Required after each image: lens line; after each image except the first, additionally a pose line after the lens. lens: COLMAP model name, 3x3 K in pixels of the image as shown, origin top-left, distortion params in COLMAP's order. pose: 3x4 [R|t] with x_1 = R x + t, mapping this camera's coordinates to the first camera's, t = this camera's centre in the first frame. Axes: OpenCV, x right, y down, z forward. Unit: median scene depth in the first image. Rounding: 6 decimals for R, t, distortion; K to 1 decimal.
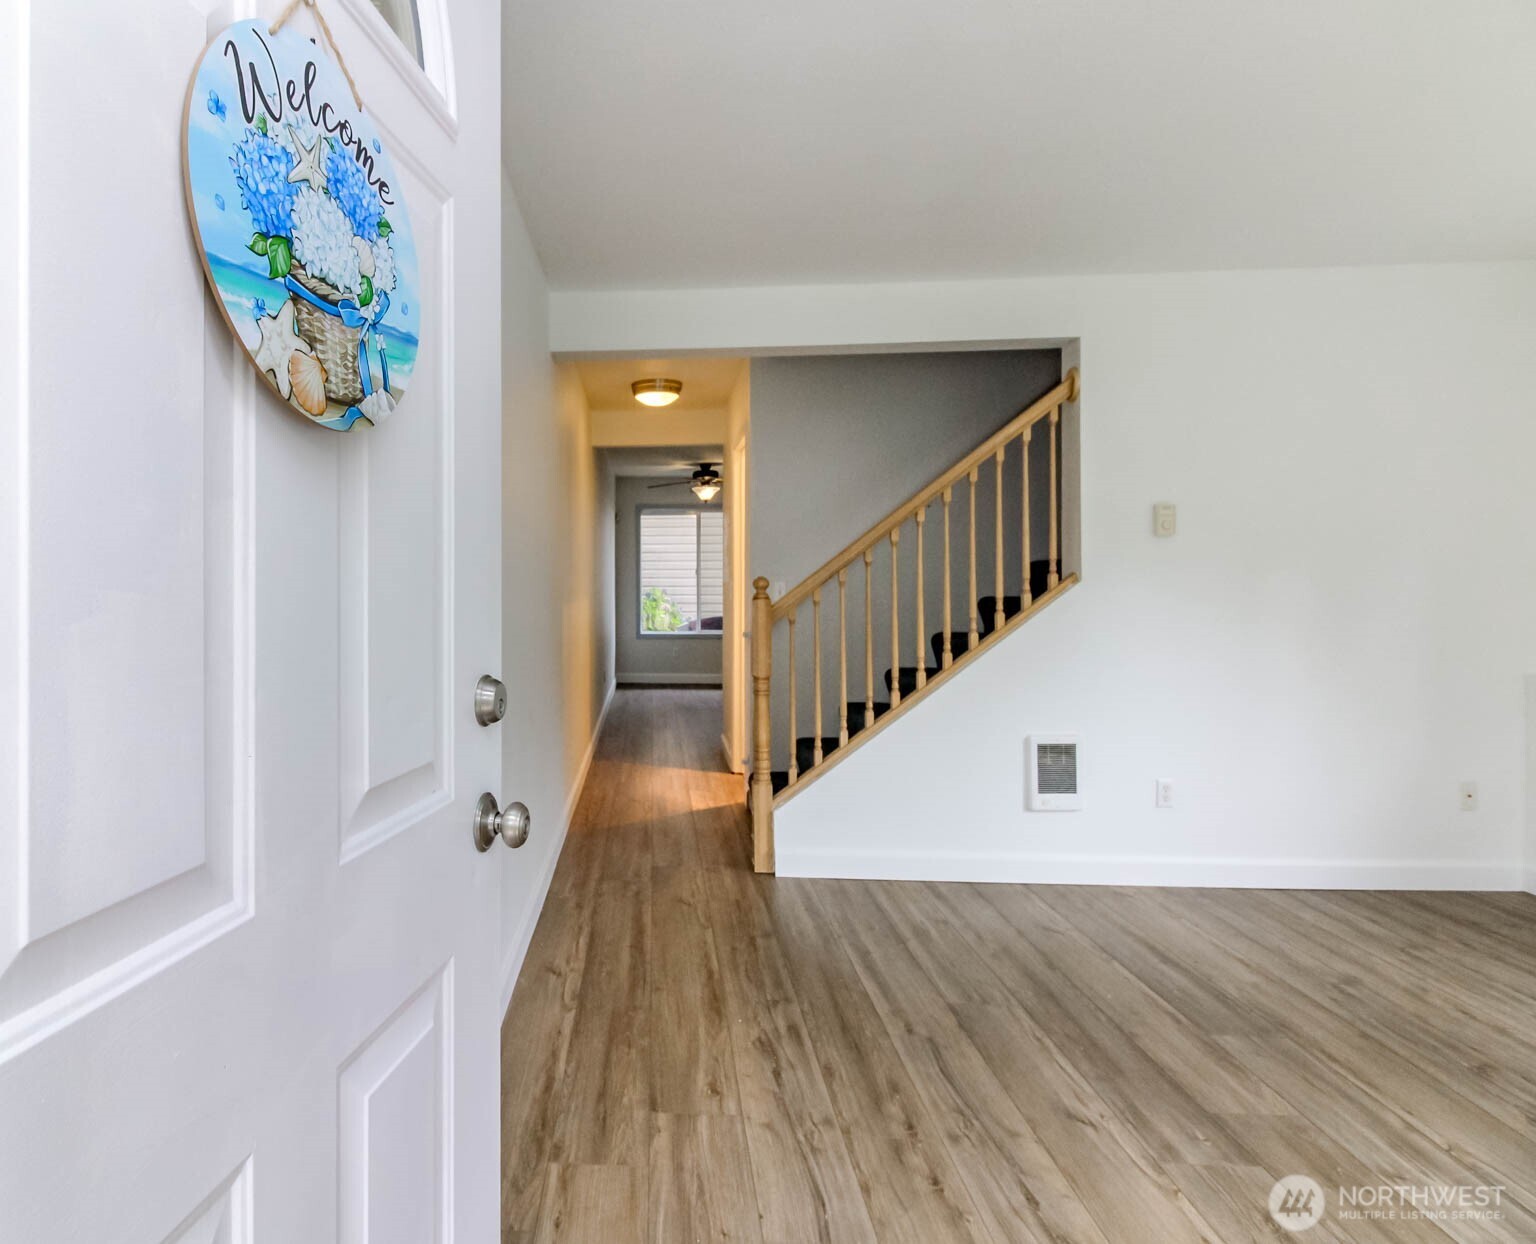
lens RADIAL K [[860.5, 0, 594.4], [0, 860.5, 582.2], [0, 0, 1]] dist [-0.002464, -0.004515]
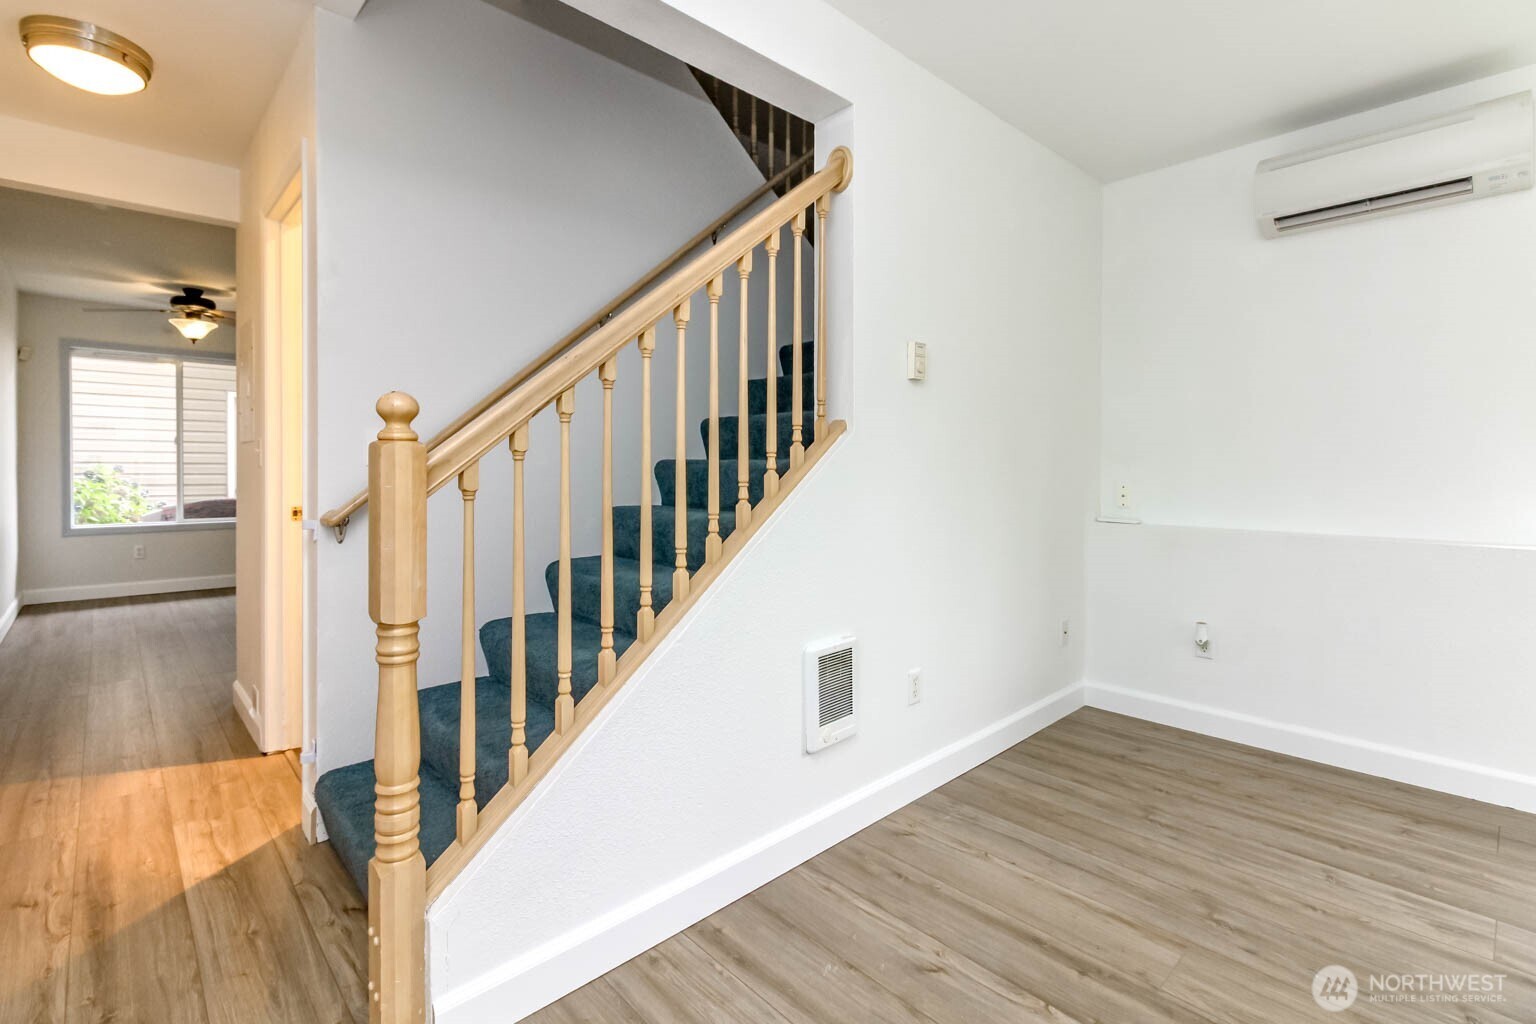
lens RADIAL K [[699.8, 0, 759.4], [0, 699.8, 472.8], [0, 0, 1]] dist [0.015992, -0.010093]
pose [[0.685100, -0.002232, 0.728446, 0.067783], [-0.002286, 0.999984, 0.005214, 0.036086], [-0.728446, -0.005237, 0.685084, 0.703237]]
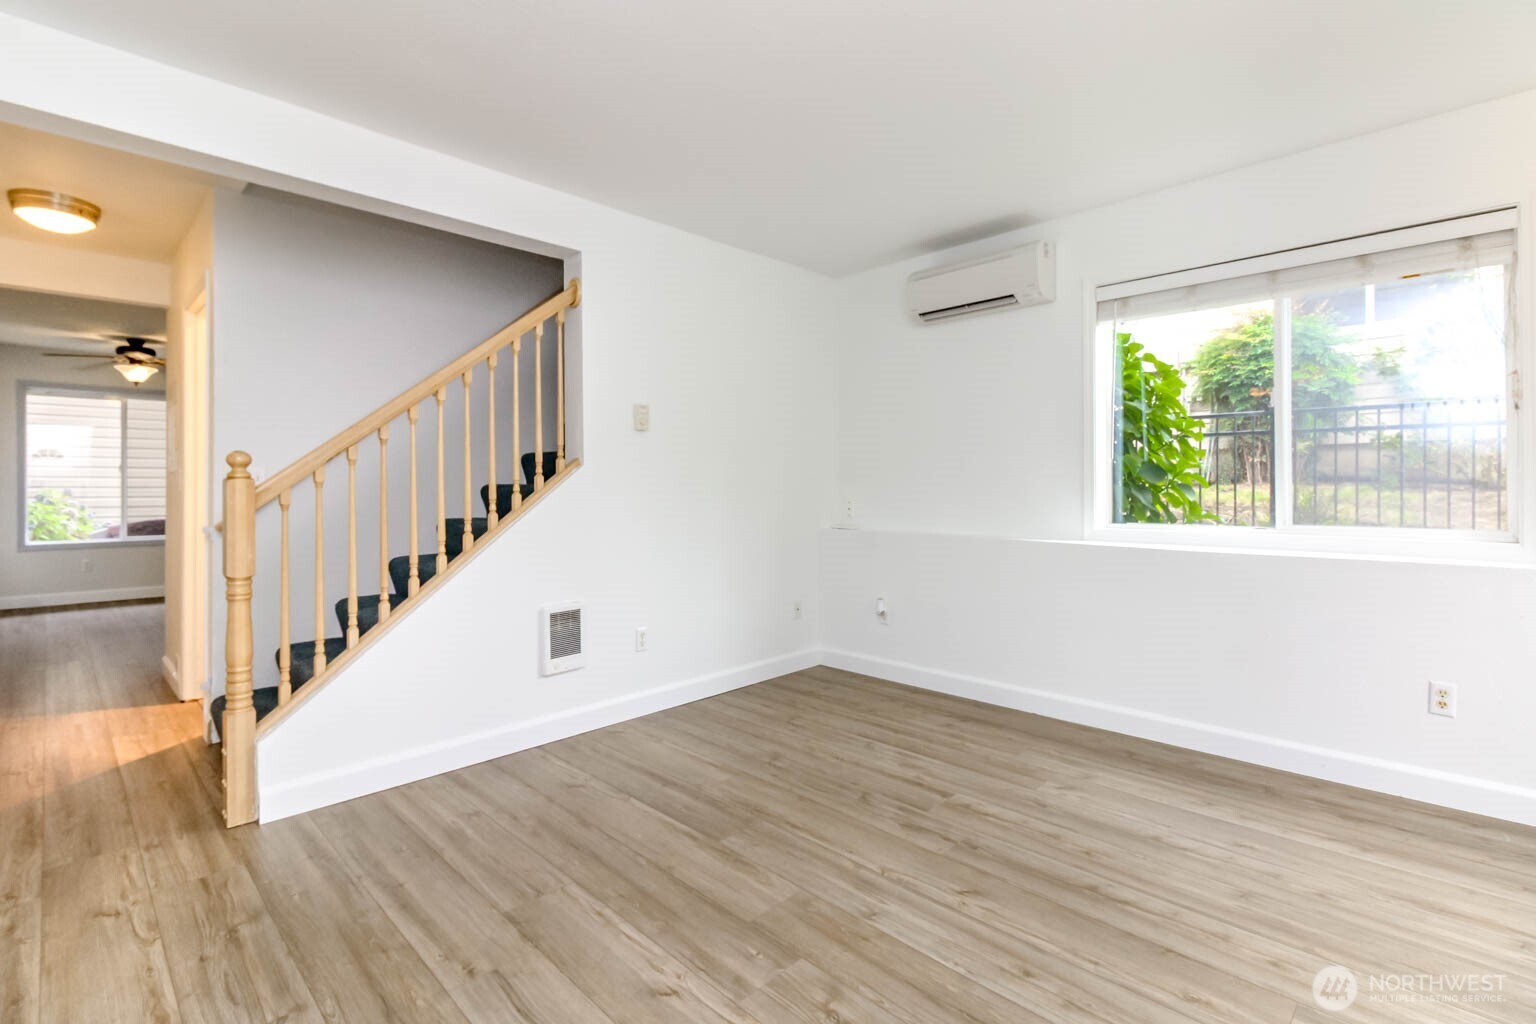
lens RADIAL K [[695.0, 0, 757.1], [0, 695.0, 483.2], [0, 0, 1]] dist [0.019203, -0.011926]
pose [[0.653097, 0.004535, 0.757261, 0.019426], [0.002719, 0.999962, -0.008334, 0.033819], [-0.757270, 0.007502, 0.653059, 0.244718]]
